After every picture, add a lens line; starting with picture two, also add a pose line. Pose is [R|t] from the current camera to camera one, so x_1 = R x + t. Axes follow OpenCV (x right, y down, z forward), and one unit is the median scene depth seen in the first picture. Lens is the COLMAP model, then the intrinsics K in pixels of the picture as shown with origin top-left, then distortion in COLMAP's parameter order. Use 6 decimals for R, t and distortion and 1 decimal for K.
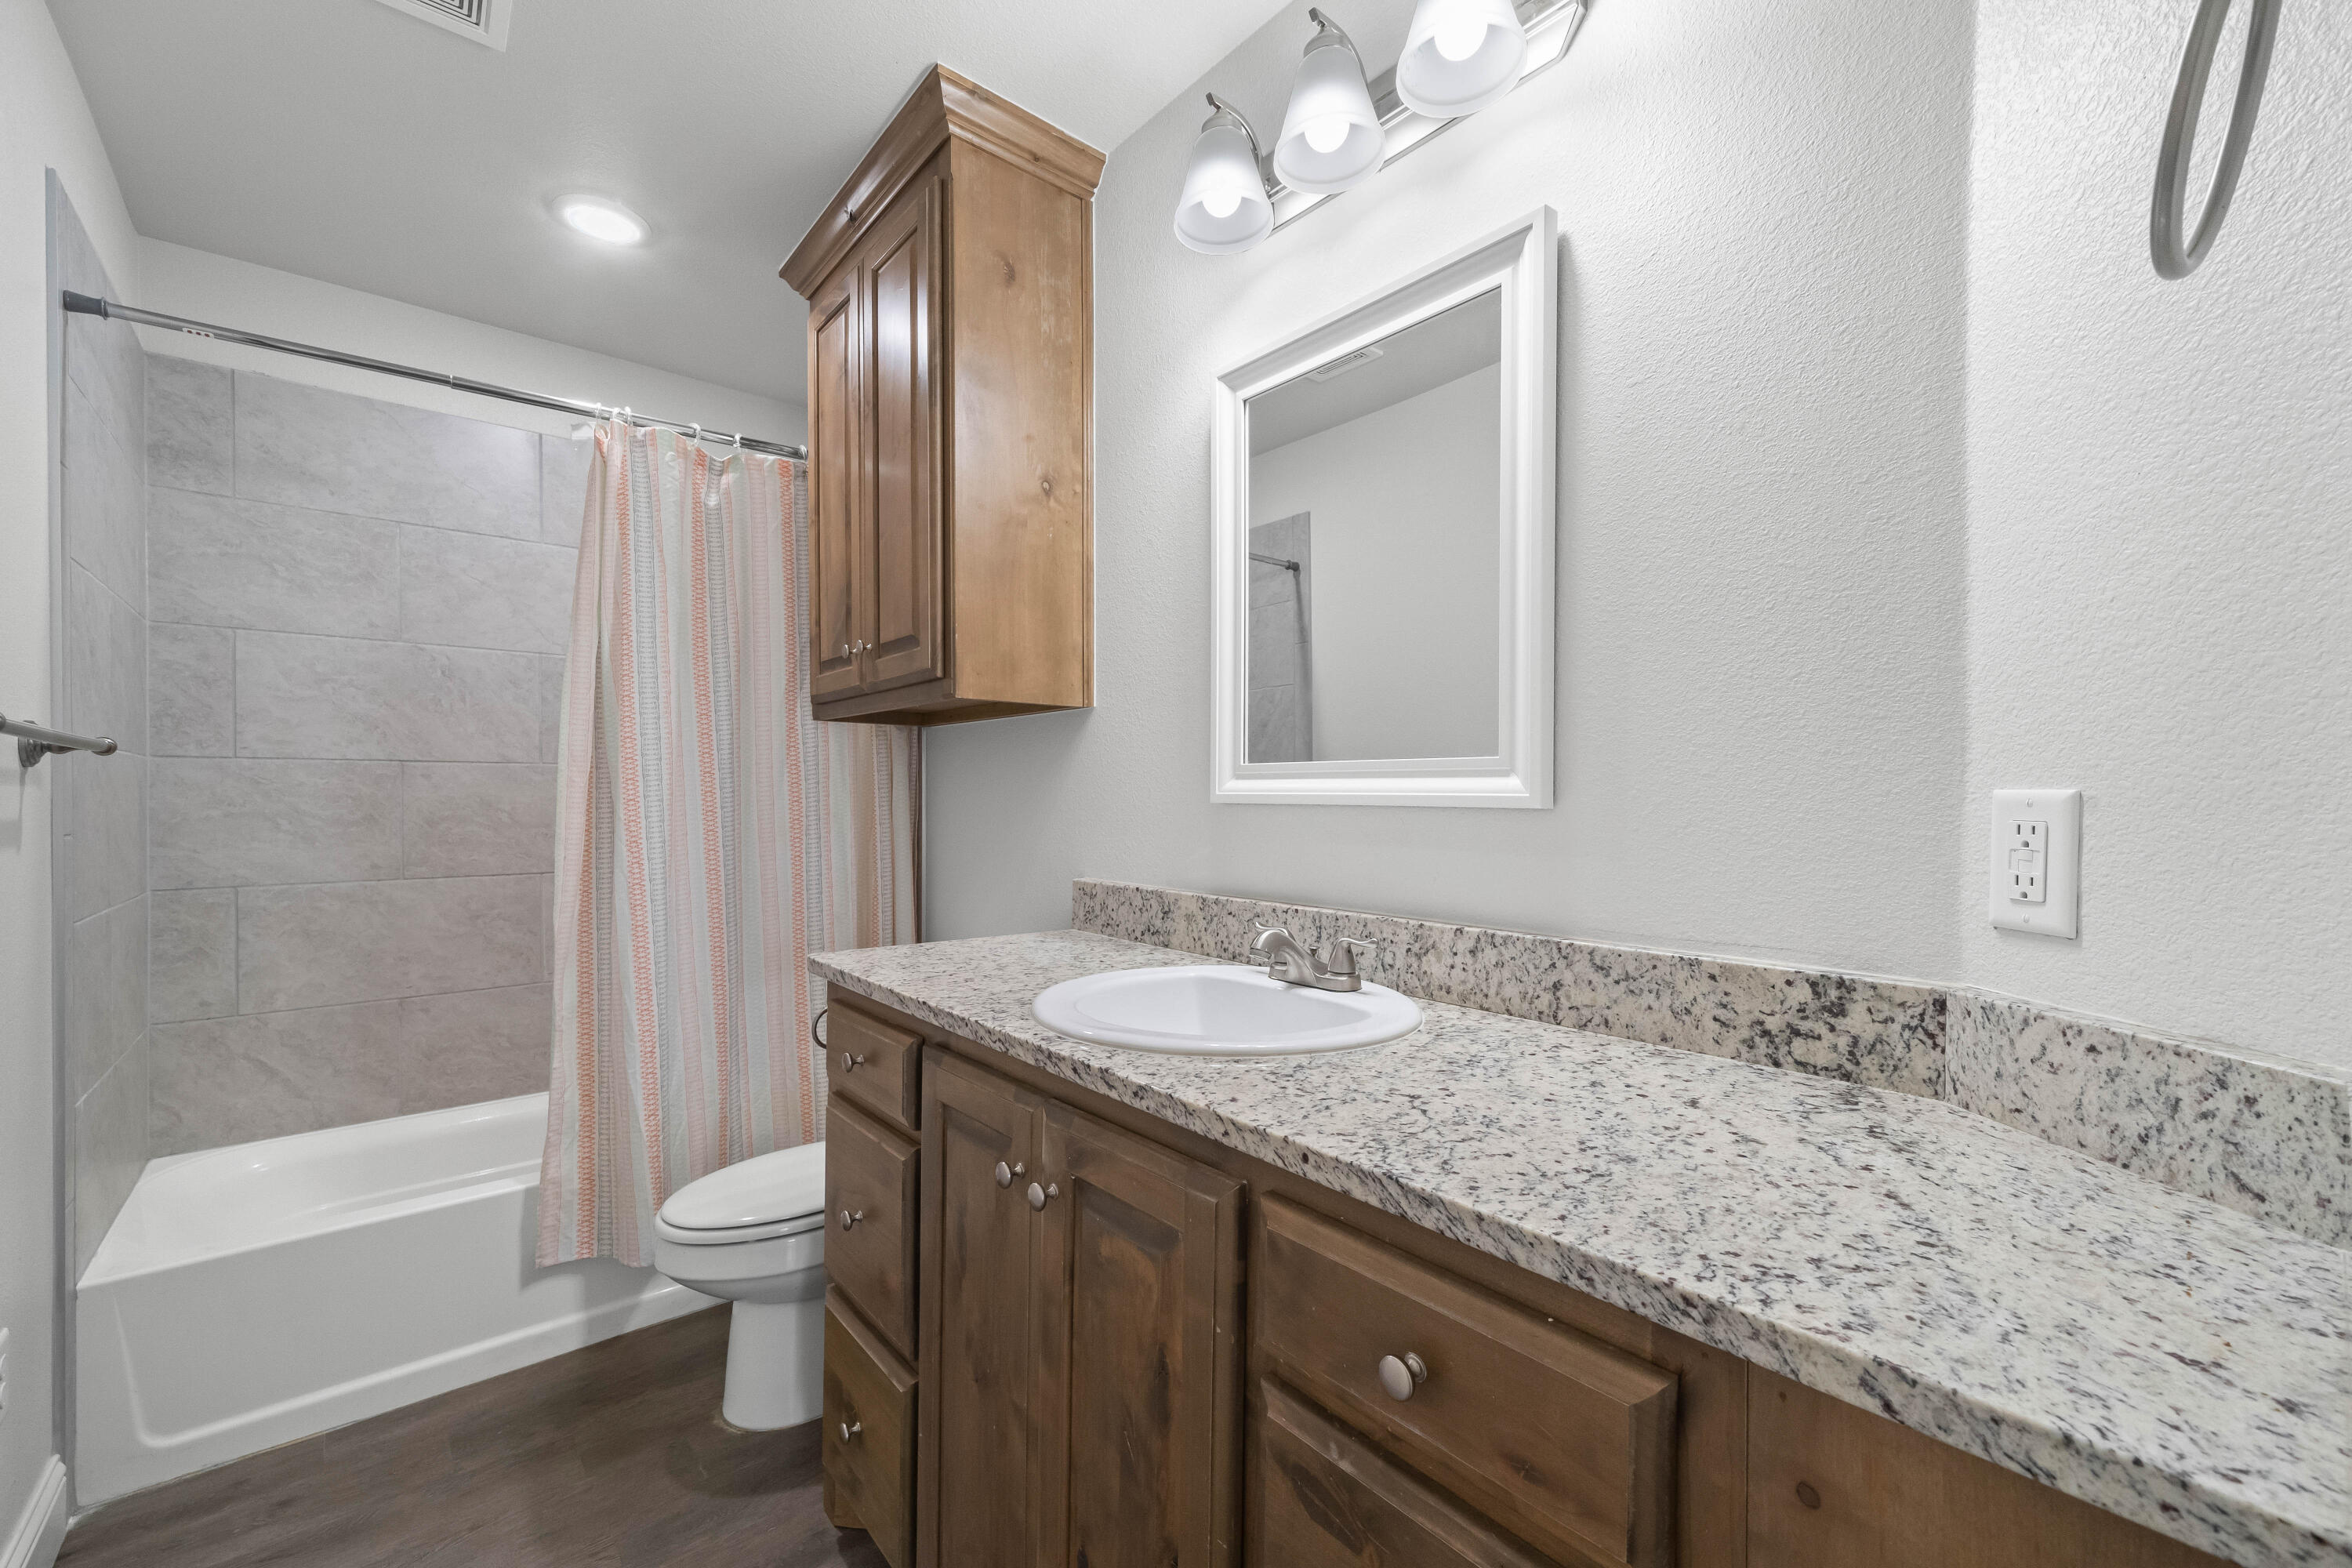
lens RADIAL K [[961.0, 0, 1178.9], [0, 961.0, 795.7], [0, 0, 1]] dist [0.001757, -0.000023]
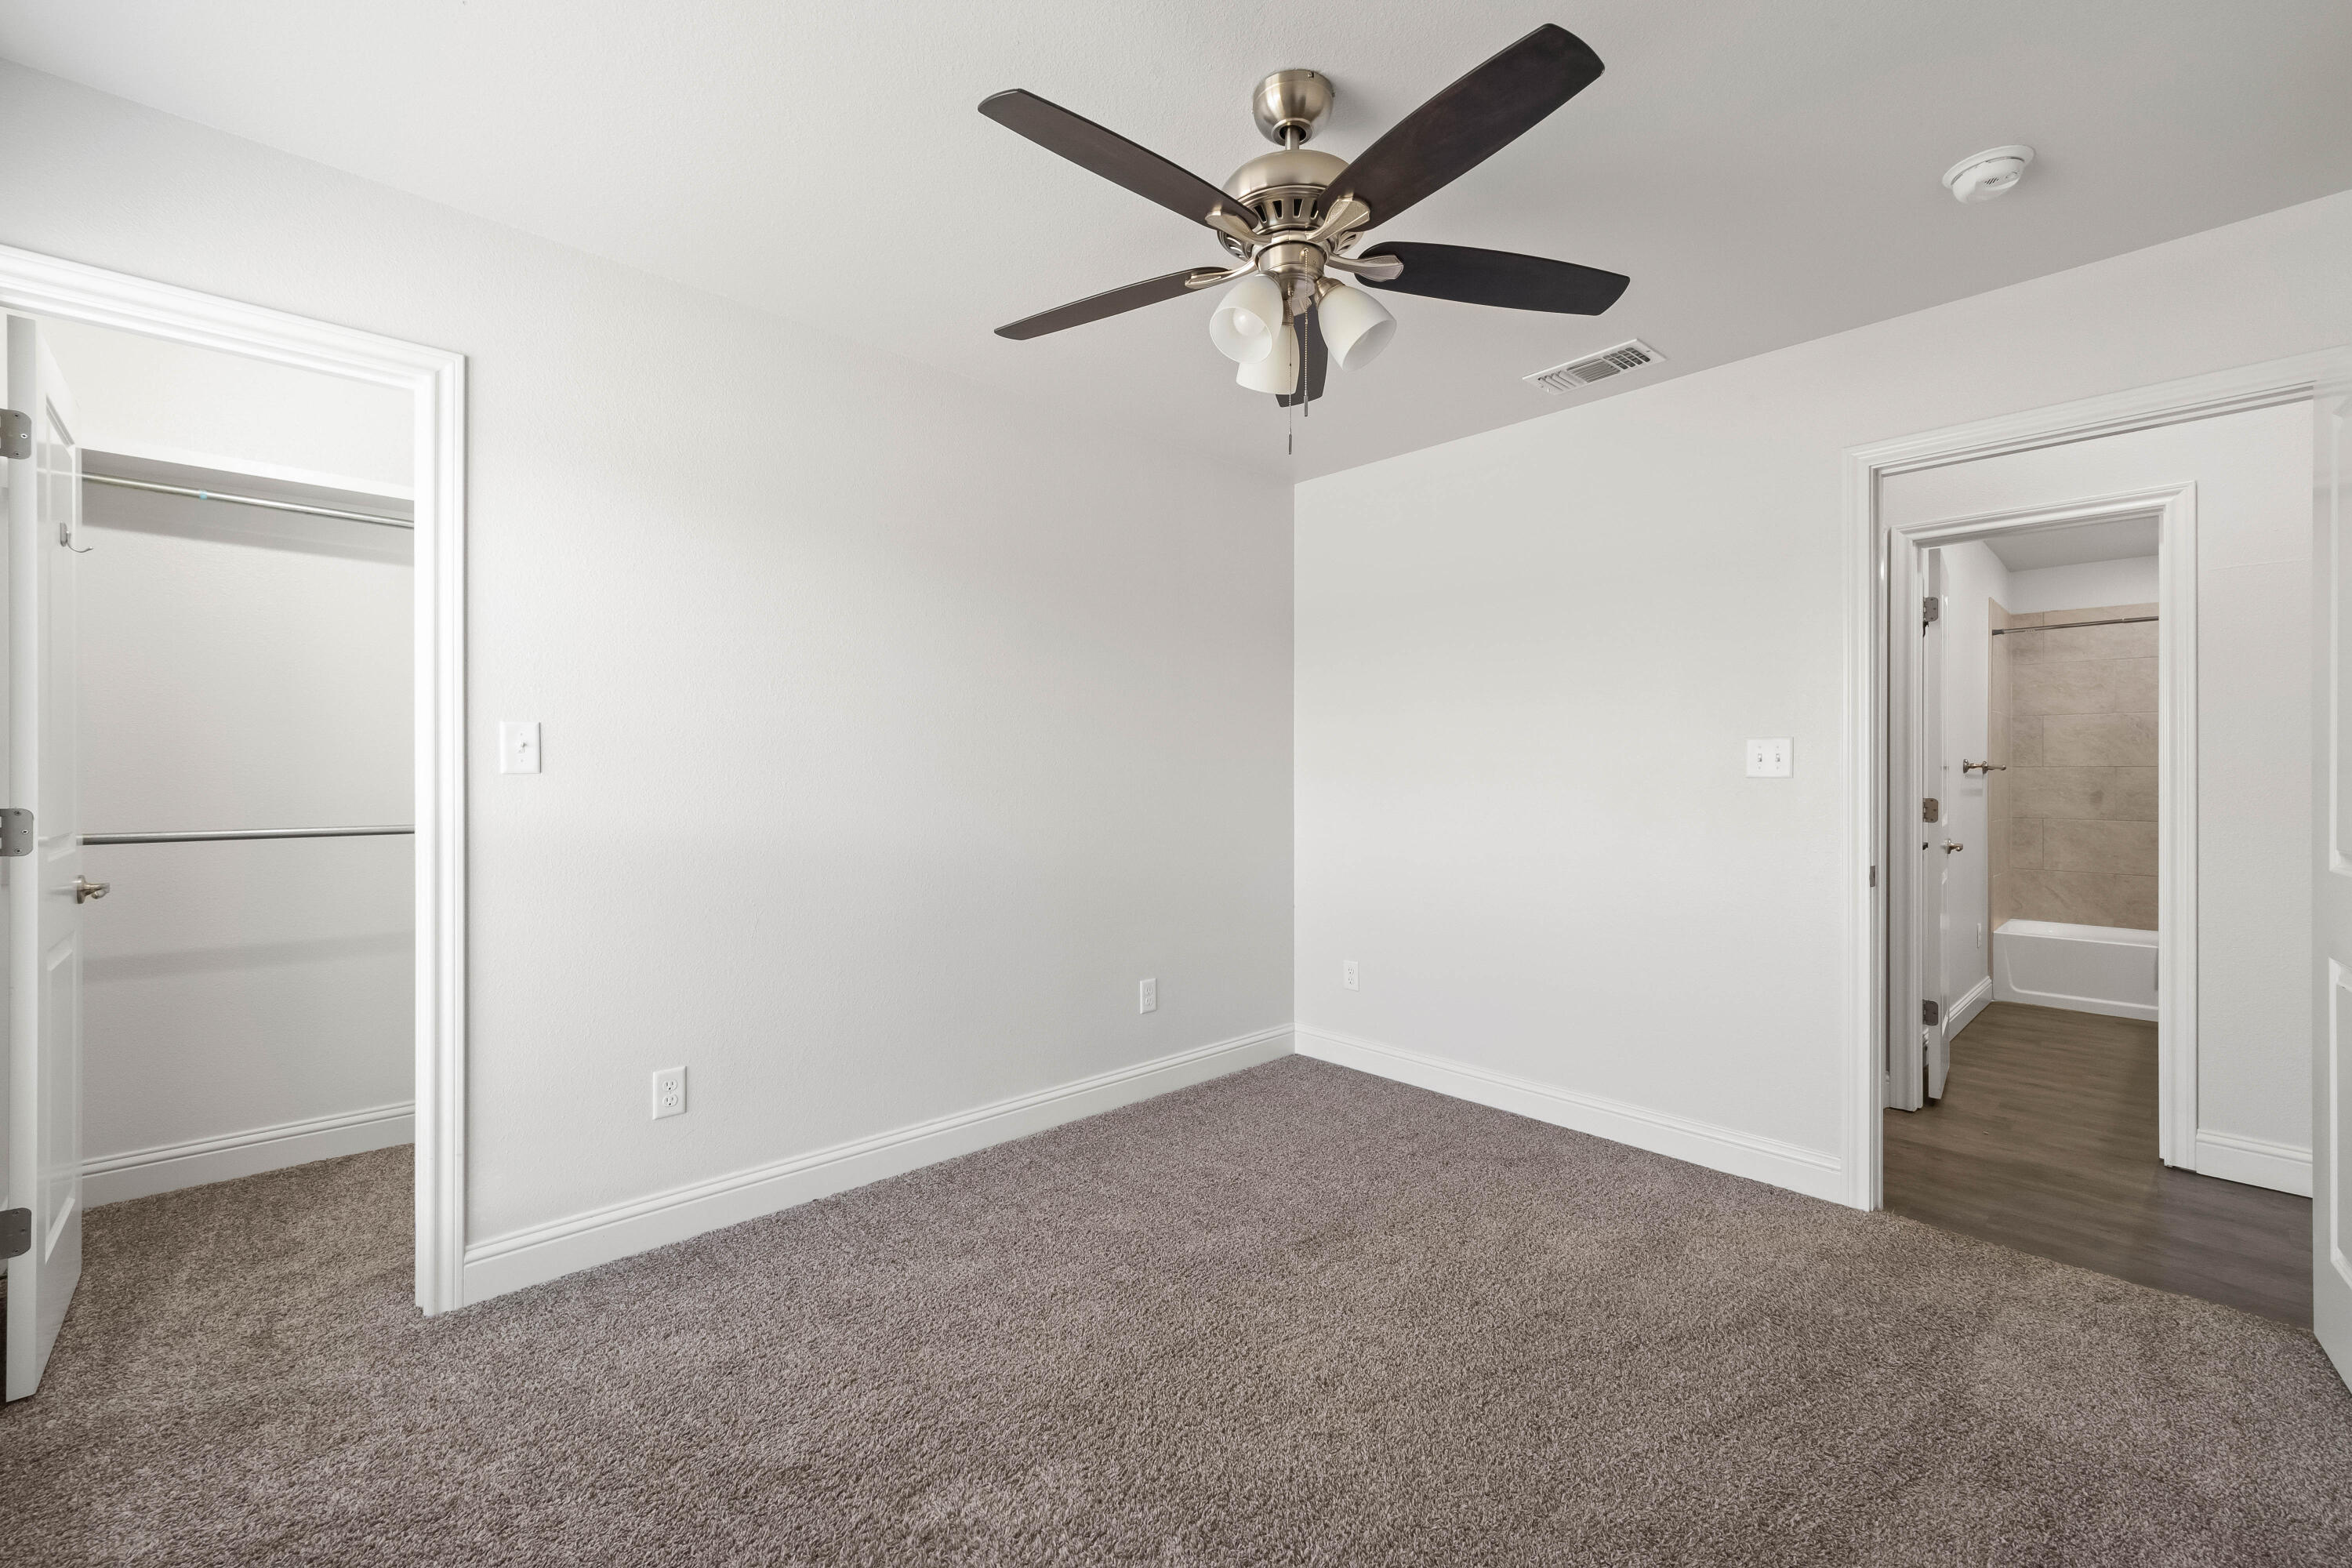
lens RADIAL K [[961.0, 0, 1180.8], [0, 961.0, 789.6], [0, 0, 1]] dist [0.001757, -0.000023]
pose [[0.053063, 0.000769, -0.998591, 1.387104], [-0.006116, 0.999981, 0.000445, 0.030808], [0.998572, 0.006083, 0.053067, -1.359203]]
